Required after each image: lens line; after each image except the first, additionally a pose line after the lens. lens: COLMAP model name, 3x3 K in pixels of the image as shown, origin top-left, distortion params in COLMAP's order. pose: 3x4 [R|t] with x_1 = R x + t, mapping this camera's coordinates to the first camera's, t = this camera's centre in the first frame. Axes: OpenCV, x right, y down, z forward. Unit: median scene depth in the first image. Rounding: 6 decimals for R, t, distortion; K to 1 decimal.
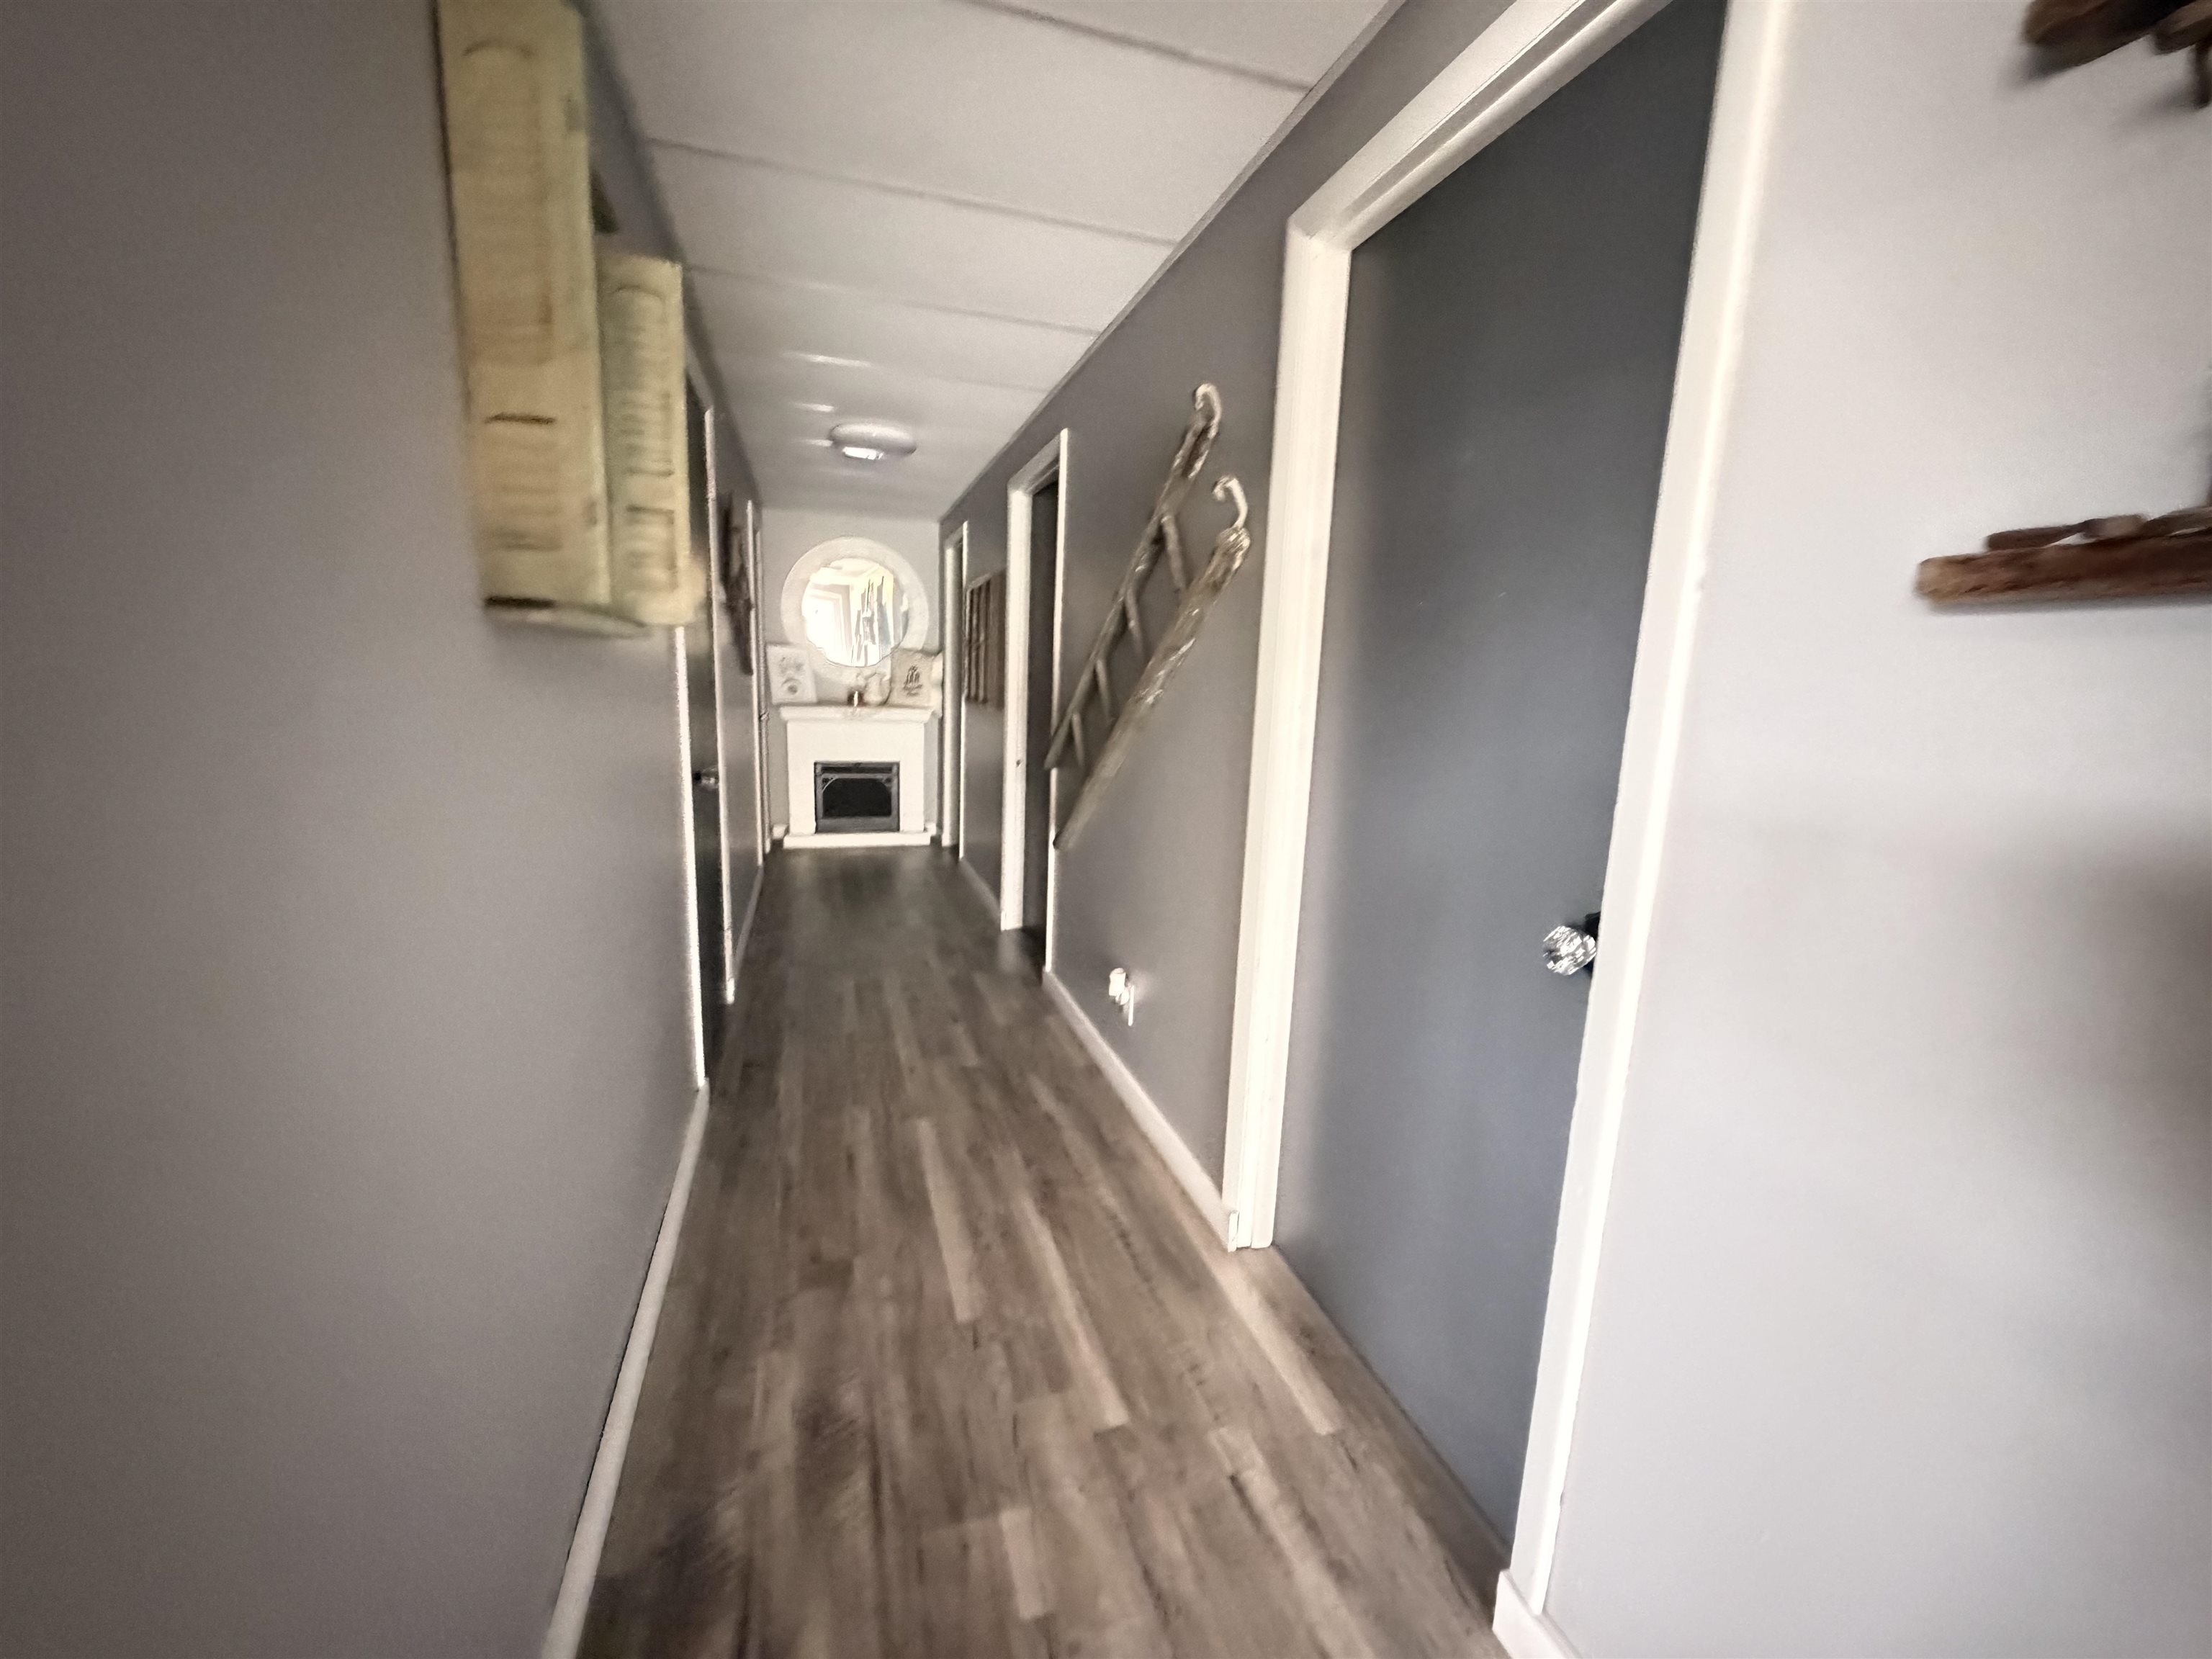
lens RADIAL K [[879.1, 0, 1097.7], [0, 879.1, 827.1], [0, 0, 1]] dist [-0.001113, 0.000204]
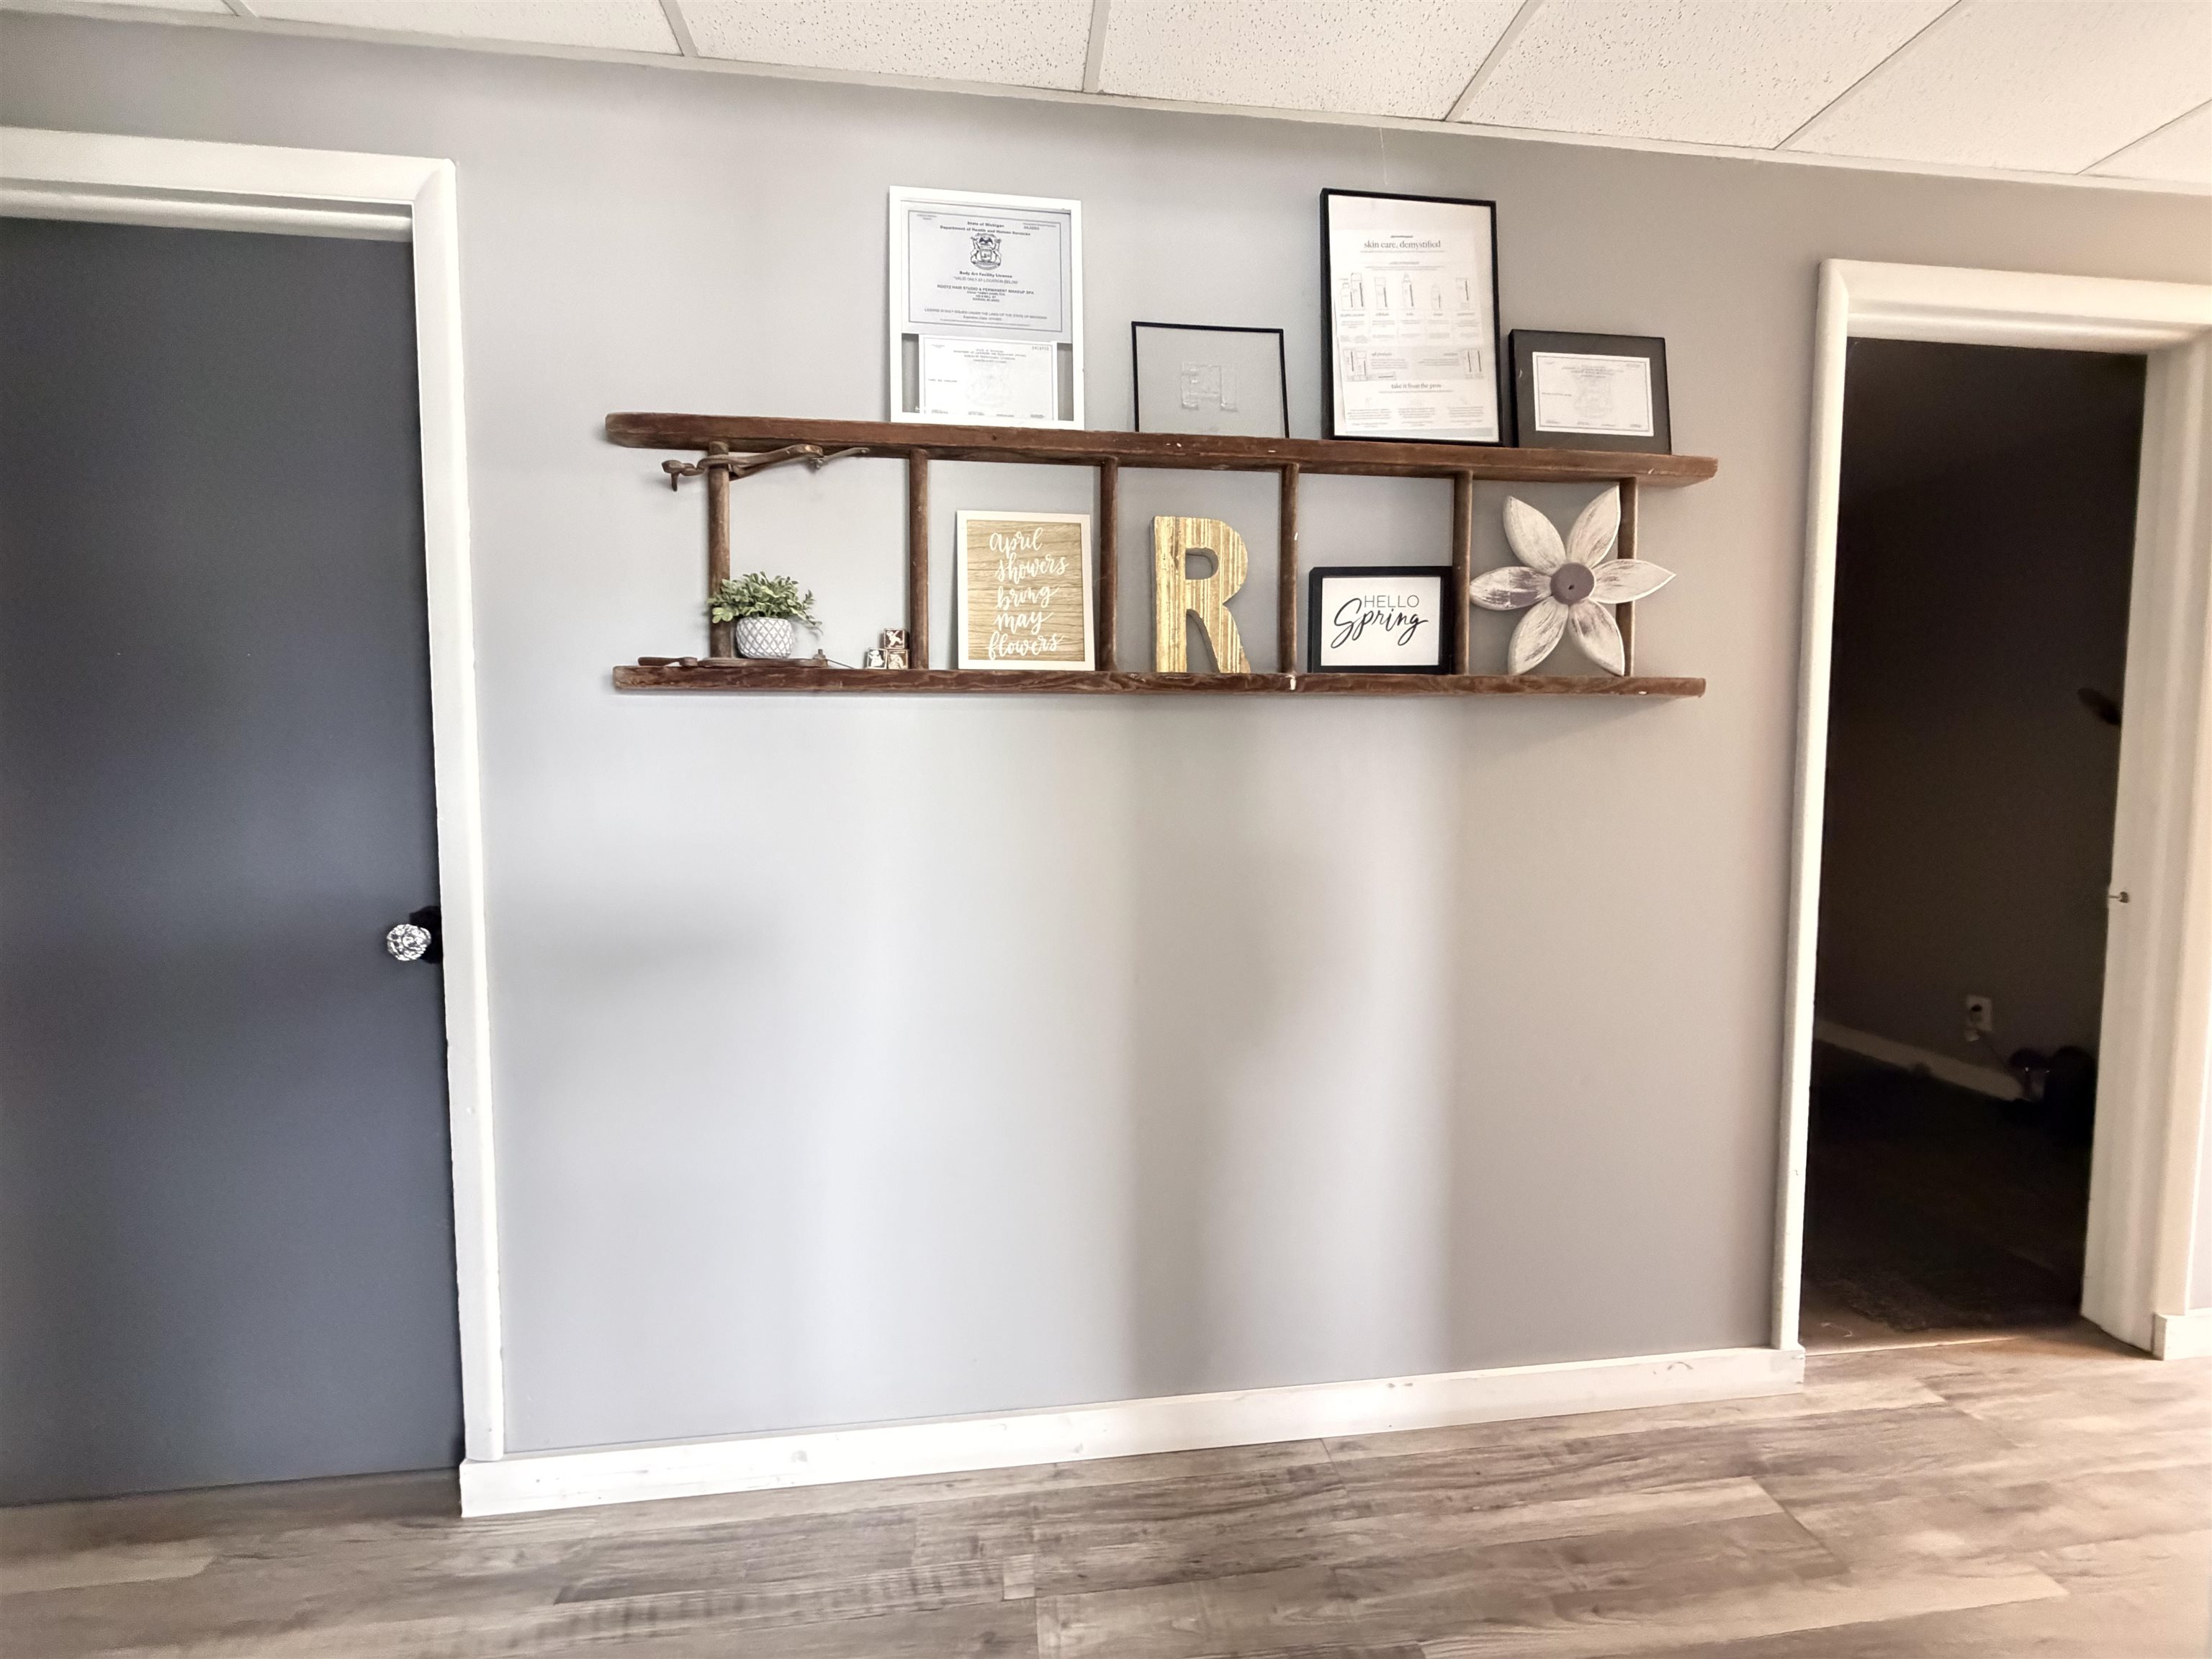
lens RADIAL K [[879.1, 0, 1099.9], [0, 879.1, 830.6], [0, 0, 1]] dist [-0.001113, 0.000204]
pose [[0.192581, -0.092769, 0.976886, -0.869365], [0.180394, 0.981902, 0.057683, 0.153721], [-0.964557, 0.165115, 0.205830, -0.438492]]
